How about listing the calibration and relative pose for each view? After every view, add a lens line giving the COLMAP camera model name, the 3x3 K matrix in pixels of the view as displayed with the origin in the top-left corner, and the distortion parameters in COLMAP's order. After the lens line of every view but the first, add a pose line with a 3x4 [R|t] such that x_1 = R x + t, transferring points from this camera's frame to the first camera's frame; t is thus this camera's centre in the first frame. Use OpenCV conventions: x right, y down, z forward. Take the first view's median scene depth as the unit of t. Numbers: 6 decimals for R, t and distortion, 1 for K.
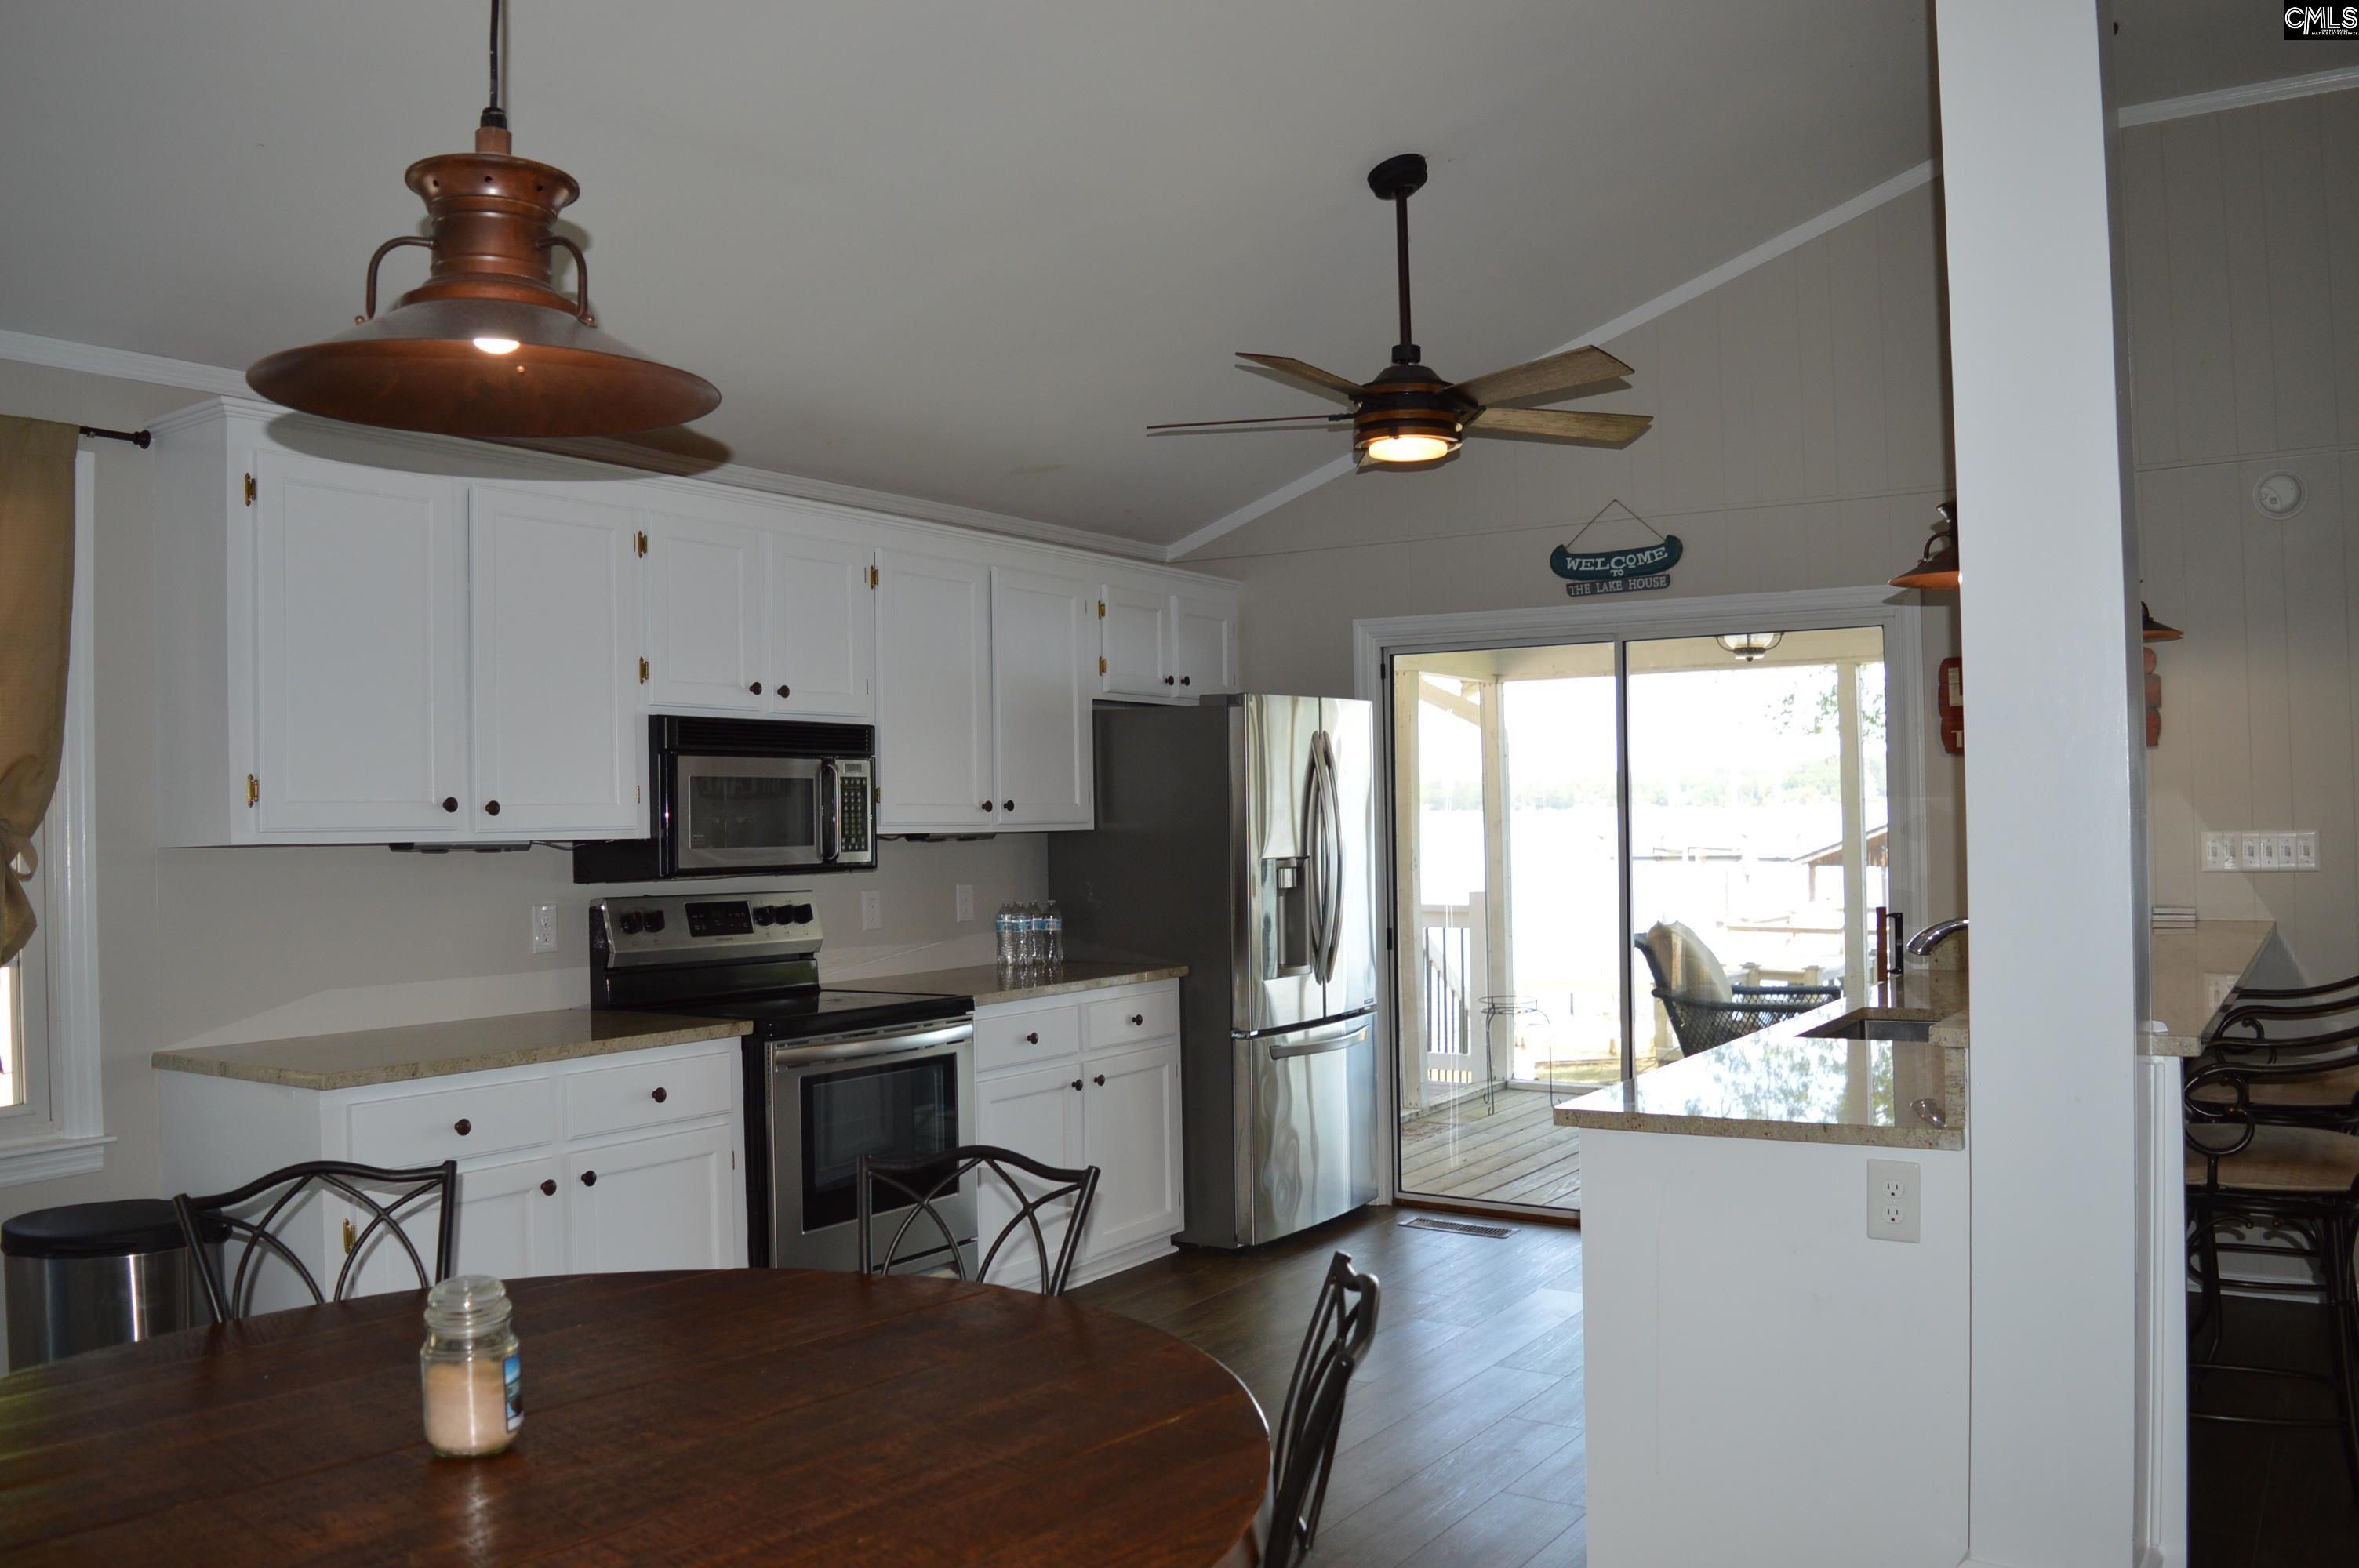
lens RADIAL K [[1886.3, 0, 1184.8], [0, 1886.3, 778.3], [0, 0, 1]] dist [-0.077920, 0.004510]
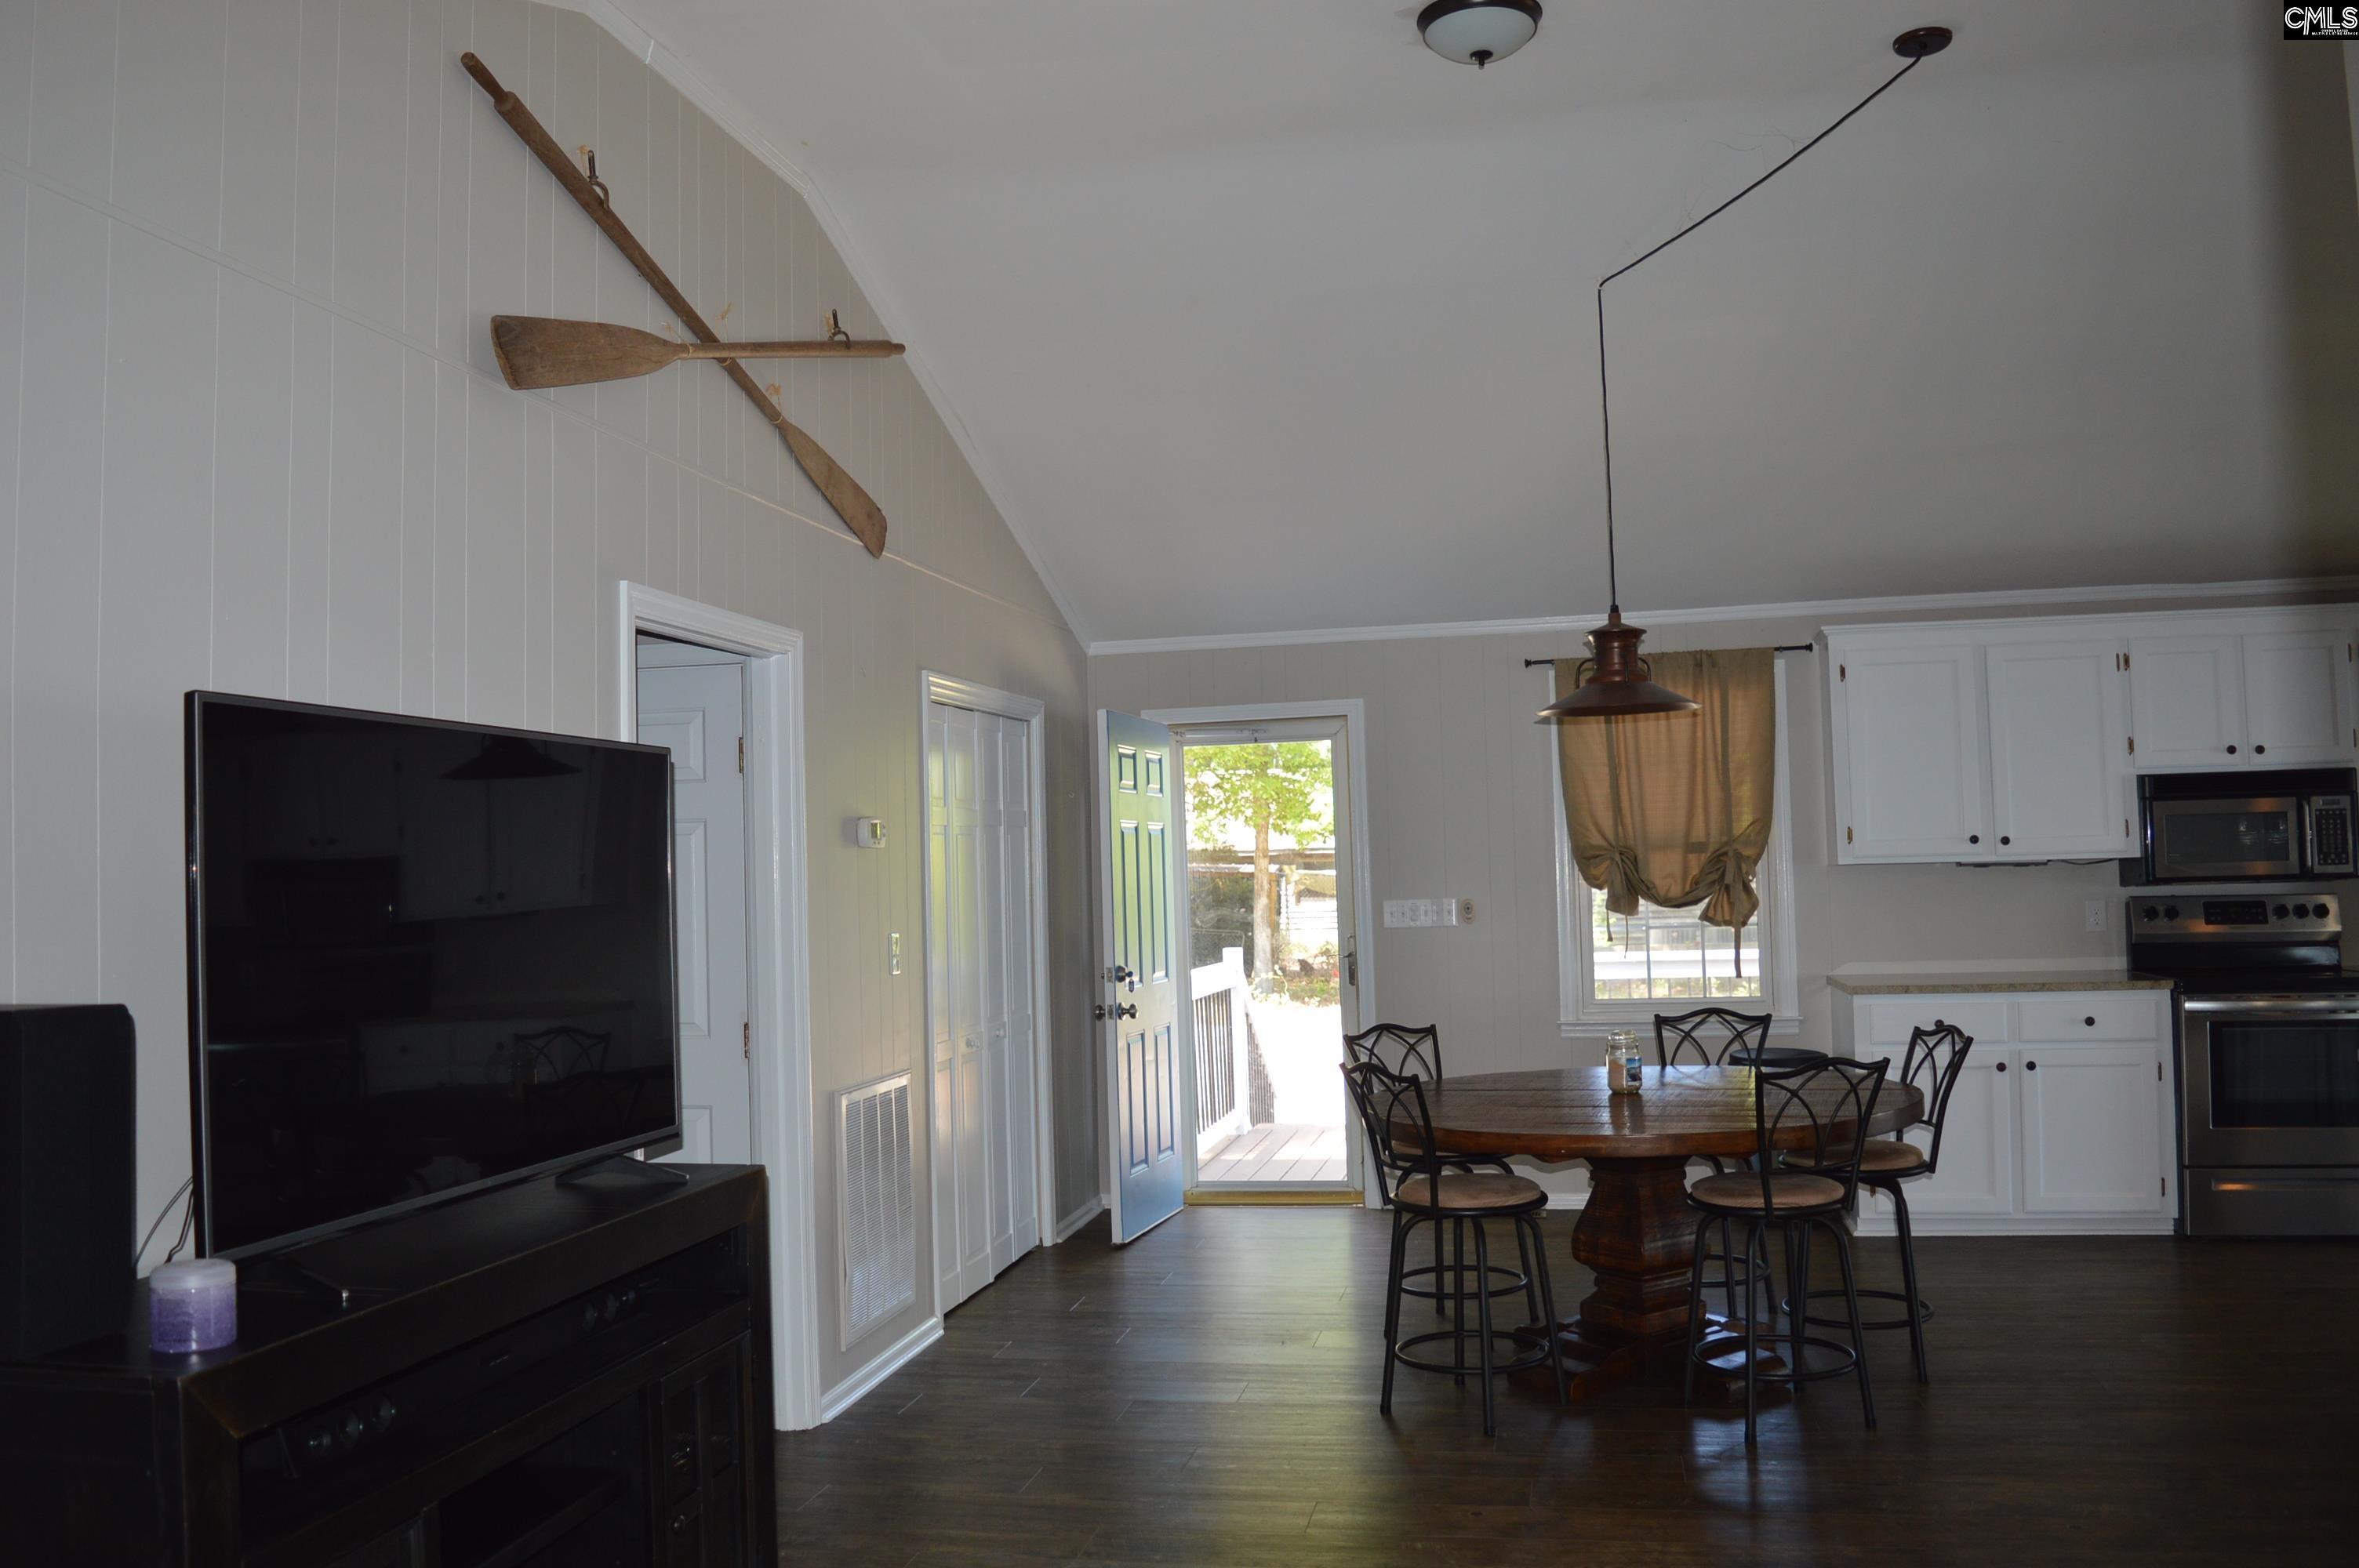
lens RADIAL K [[1886.3, 0, 1178.6], [0, 1886.3, 784.4], [0, 0, 1]] dist [-0.077920, 0.004510]
pose [[0.378873, -0.032225, -0.924887, 0.742308], [0.041666, 0.998974, -0.017738, -0.029896], [0.924510, -0.031815, 0.379827, -0.253785]]
